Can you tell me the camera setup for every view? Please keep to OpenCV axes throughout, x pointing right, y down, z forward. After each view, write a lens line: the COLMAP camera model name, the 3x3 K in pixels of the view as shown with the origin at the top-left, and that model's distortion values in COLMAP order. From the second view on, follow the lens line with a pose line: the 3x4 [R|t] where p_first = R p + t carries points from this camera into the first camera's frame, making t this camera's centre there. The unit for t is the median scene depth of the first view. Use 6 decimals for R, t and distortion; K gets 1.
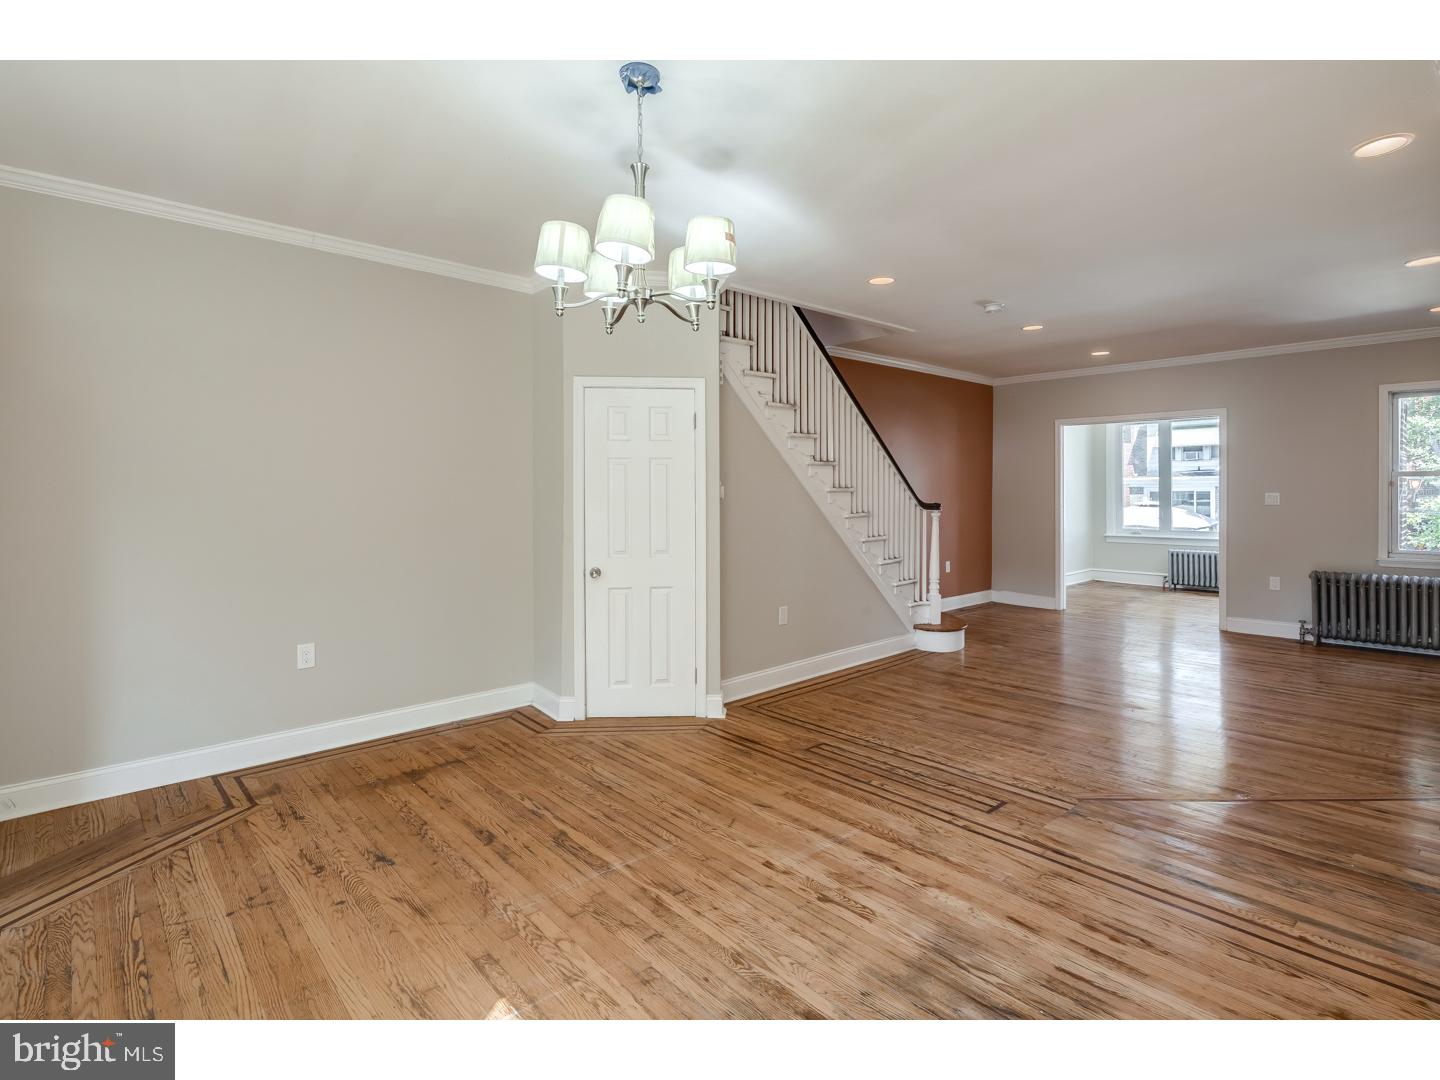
lens RADIAL K [[704.6, 0, 725.8], [0, 704.6, 493.6], [0, 0, 1]] dist [-0.001569, -0.000867]
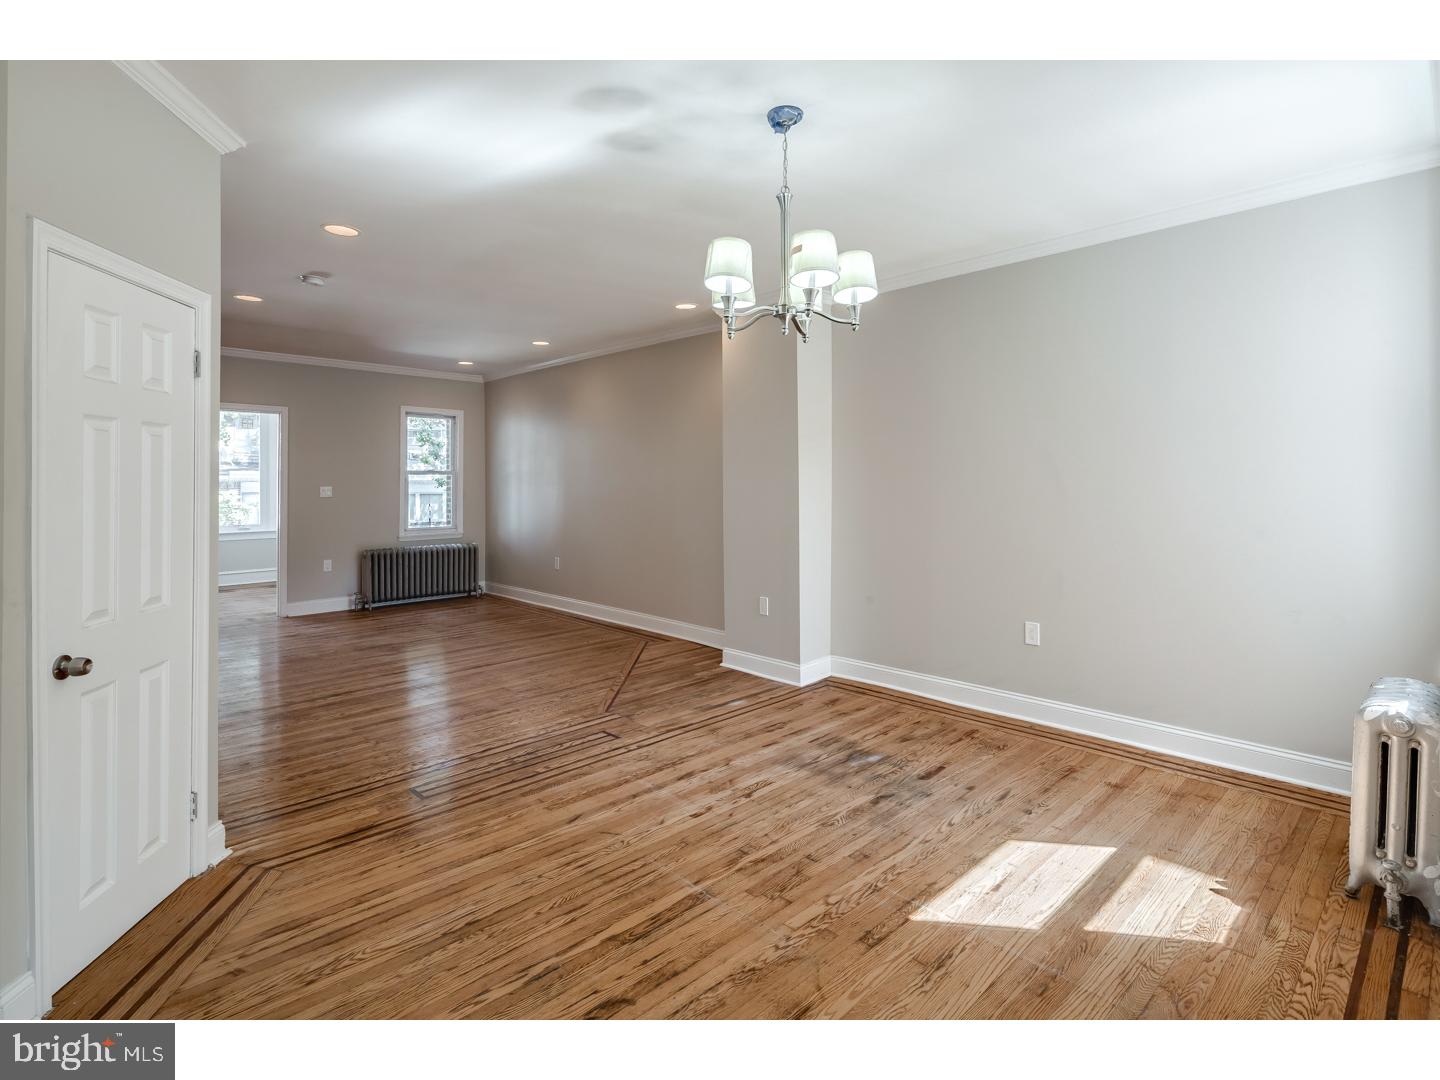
lens RADIAL K [[726.8, 0, 747.3], [0, 726.8, 477.2], [0, 0, 1]] dist [0.002225, -0.003127]
pose [[-0.045895, 0.009313, 0.998903, -0.732123], [0.006160, 0.999940, -0.009039, -0.001456], [-0.998927, 0.005739, -0.045949, 0.639470]]
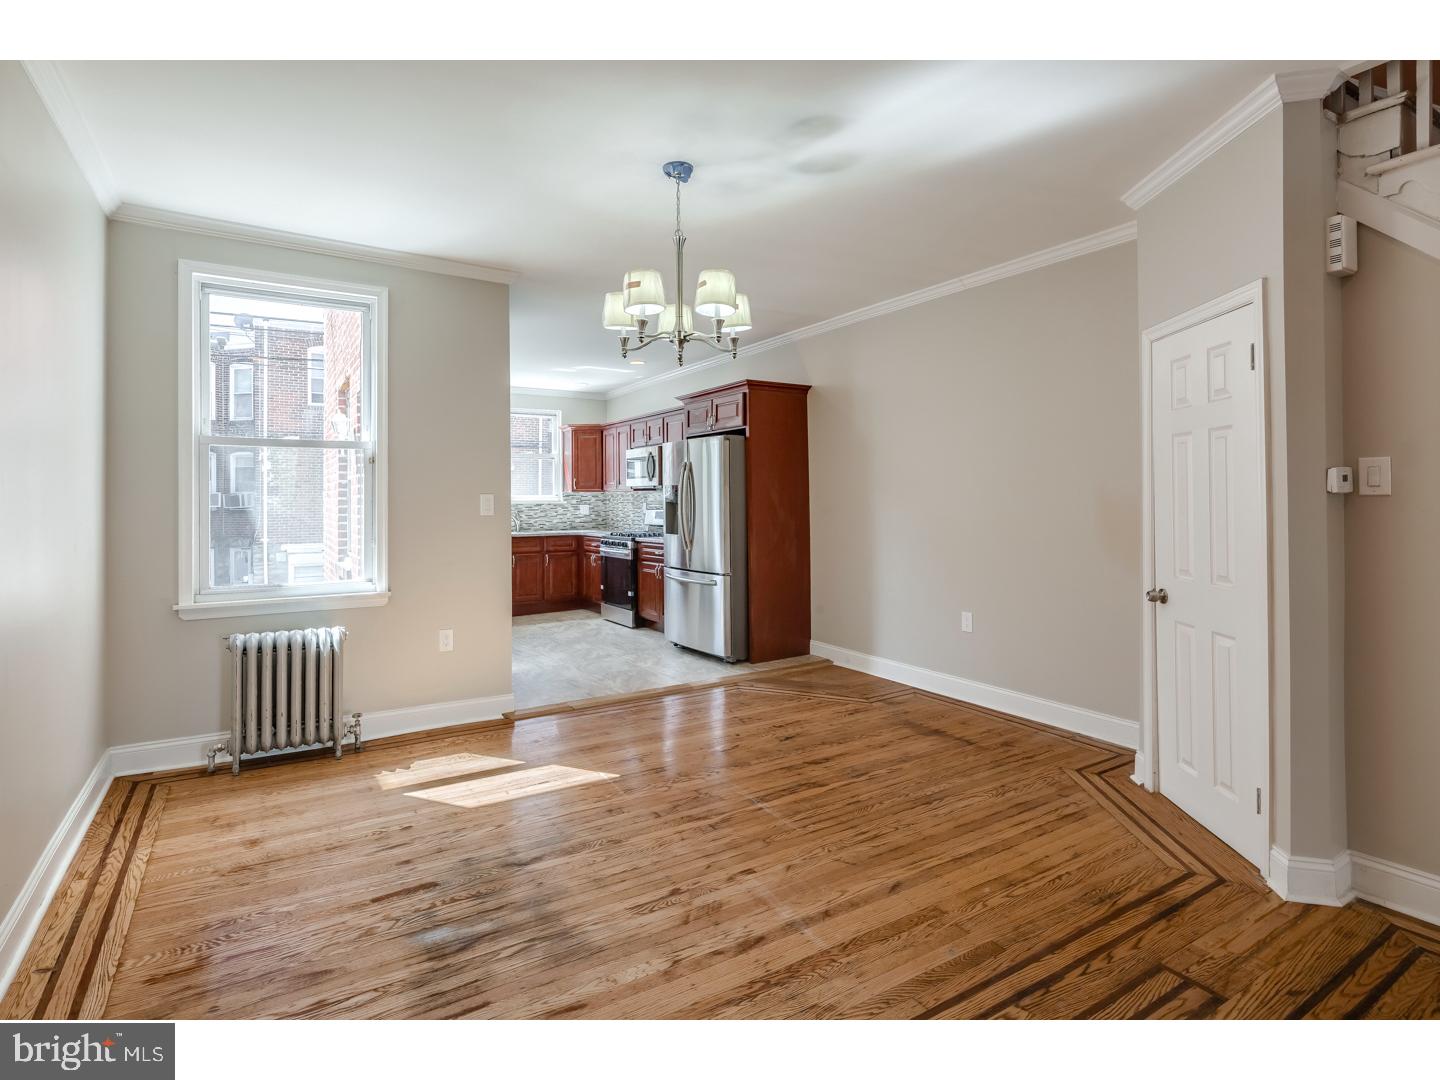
lens RADIAL K [[726.8, 0, 708.1], [0, 726.8, 490.2], [0, 0, 1]] dist [0.002225, -0.003127]
pose [[-0.180749, -0.010017, -0.983478, 0.689755], [0.002048, 0.999942, -0.010561, 0.013607], [0.983527, -0.003923, -0.180718, 0.743634]]
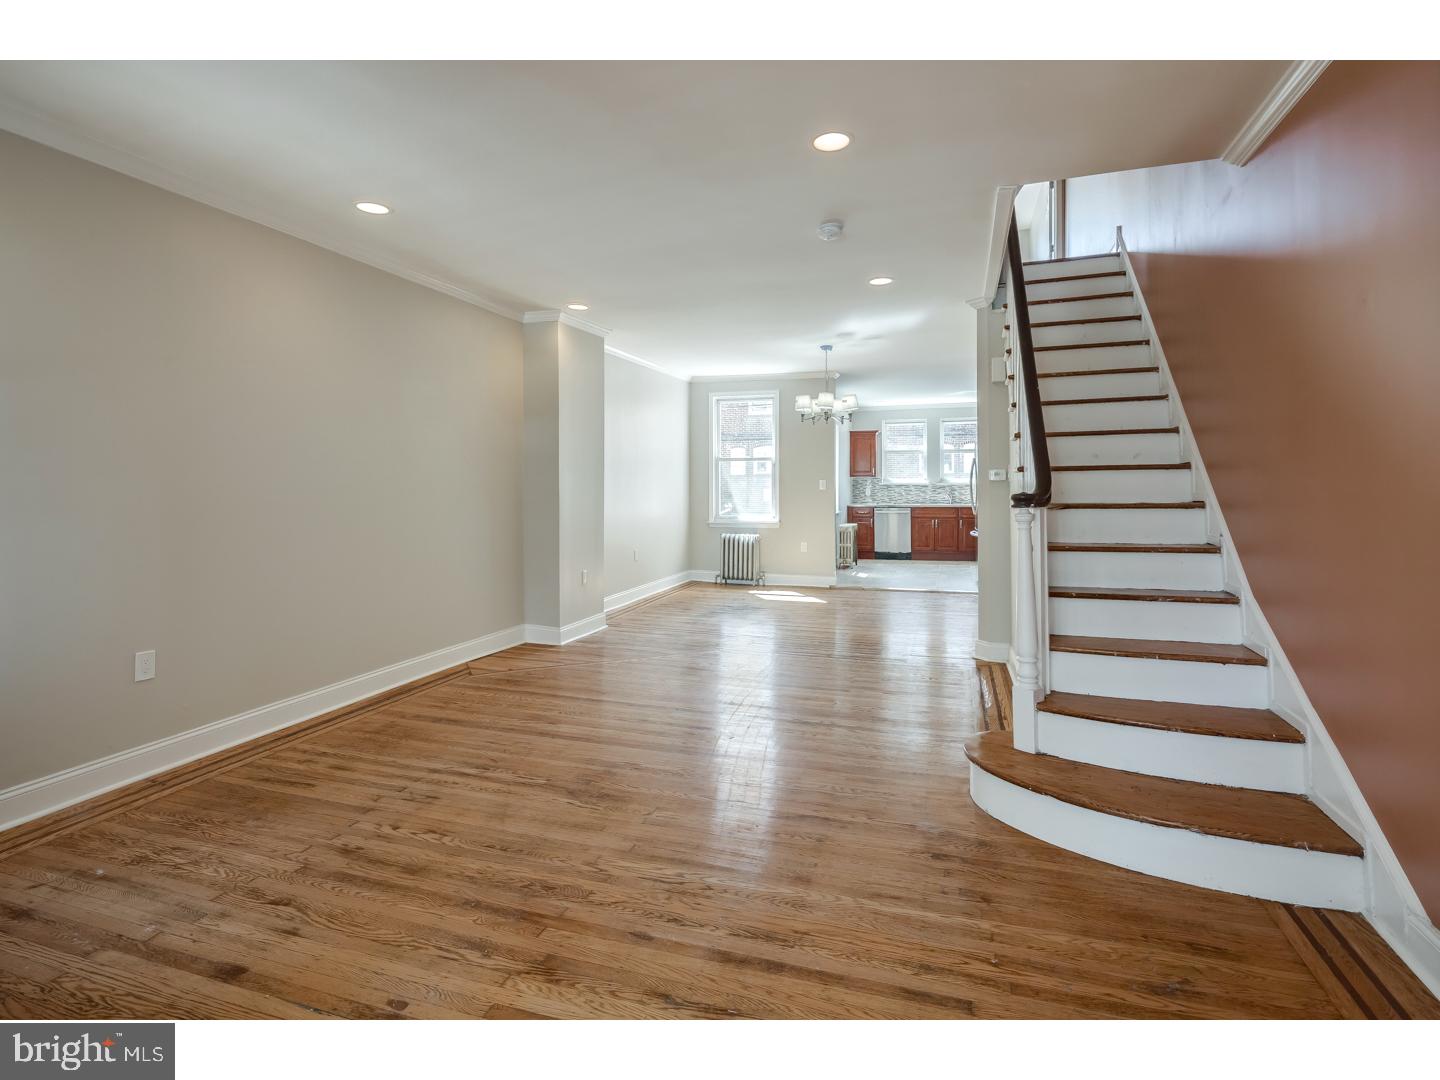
lens RADIAL K [[764.9, 0, 703.1], [0, 764.9, 470.8], [0, 0, 1]] dist [0.003139, -0.001309]
pose [[-0.874392, -0.003205, -0.485210, 1.189470], [0.002993, 0.999924, -0.011997, 0.006482], [0.485211, -0.011942, -0.874316, 2.178564]]
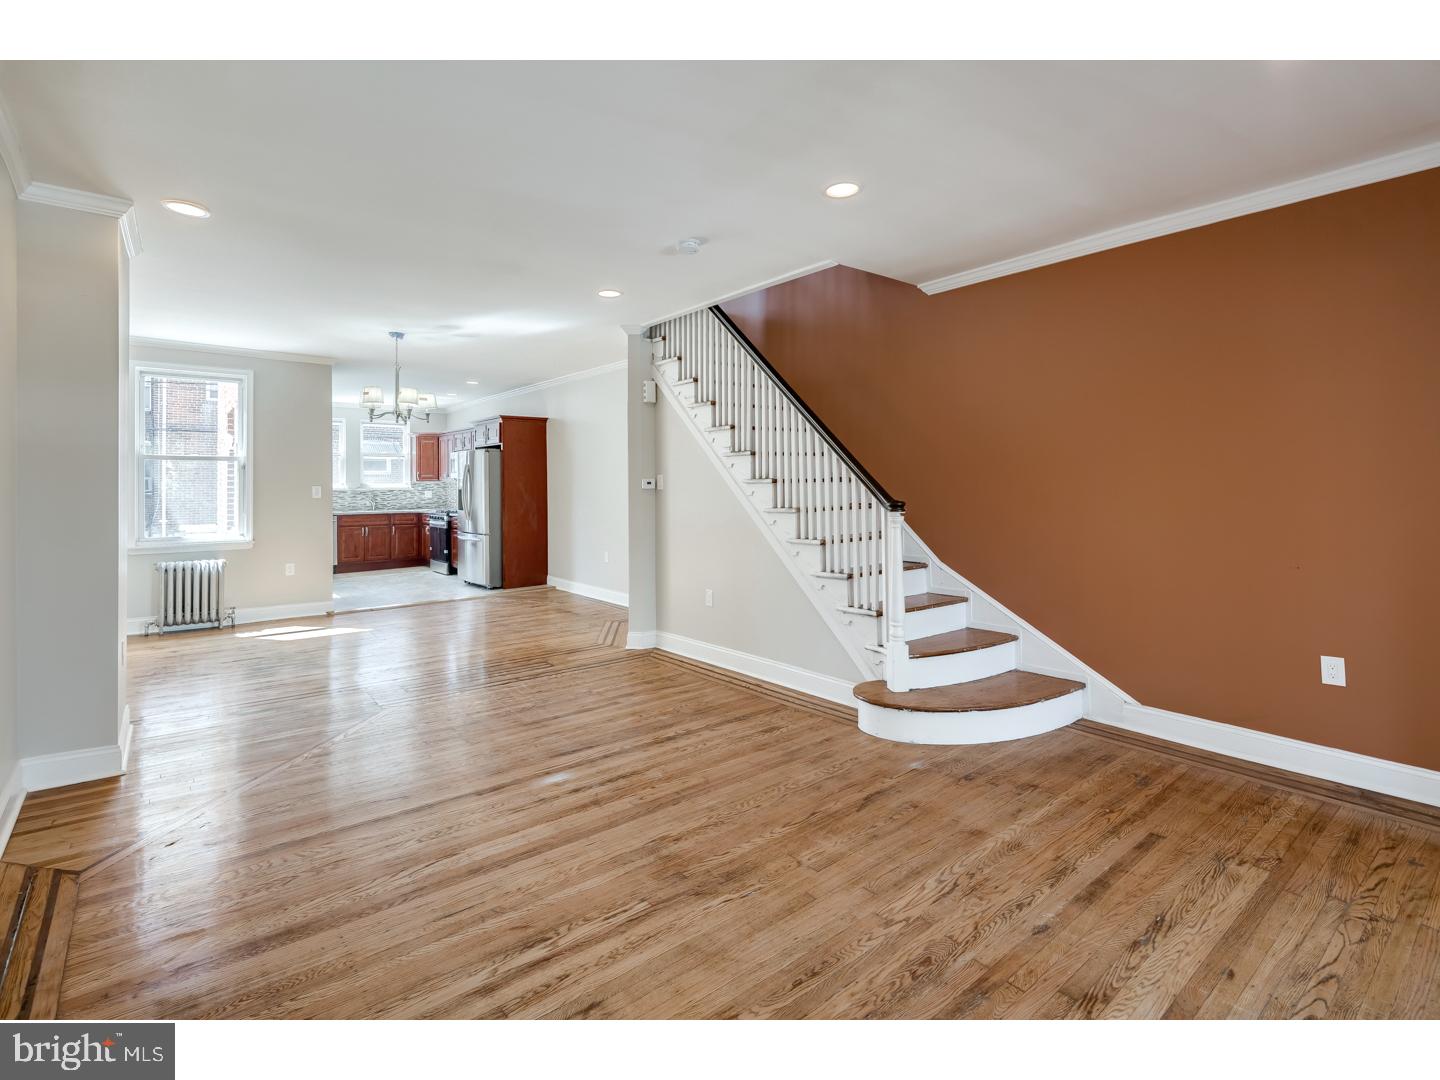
lens RADIAL K [[704.6, 0, 751.2], [0, 704.6, 479.1], [0, 0, 1]] dist [-0.001569, -0.000867]
pose [[-0.024975, -0.002534, -0.999685, 1.517785], [0.000323, 0.999997, -0.002543, -0.007452], [0.999688, -0.000386, -0.024974, 1.425581]]
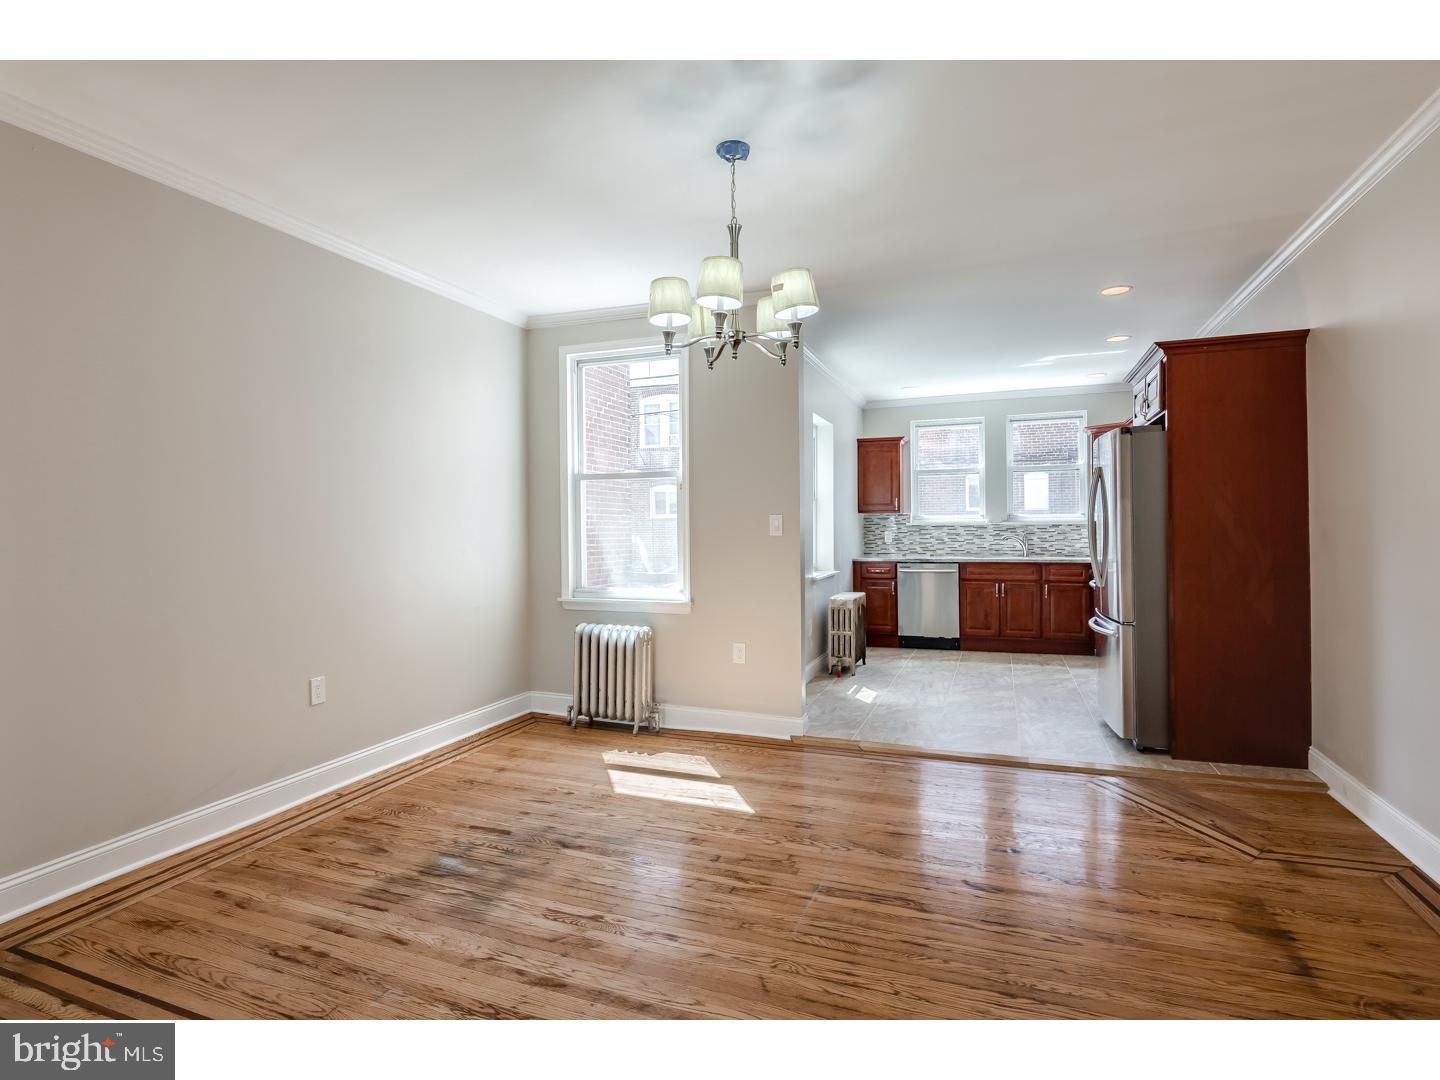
lens RADIAL K [[764.9, 0, 697.6], [0, 764.9, 529.0], [0, 0, 1]] dist [0.003139, -0.001309]
pose [[-0.898793, 0.012147, -0.438206, 0.285659], [0.009358, 0.999920, 0.008523, 0.016829], [0.438274, 0.003559, -0.898834, 1.217642]]
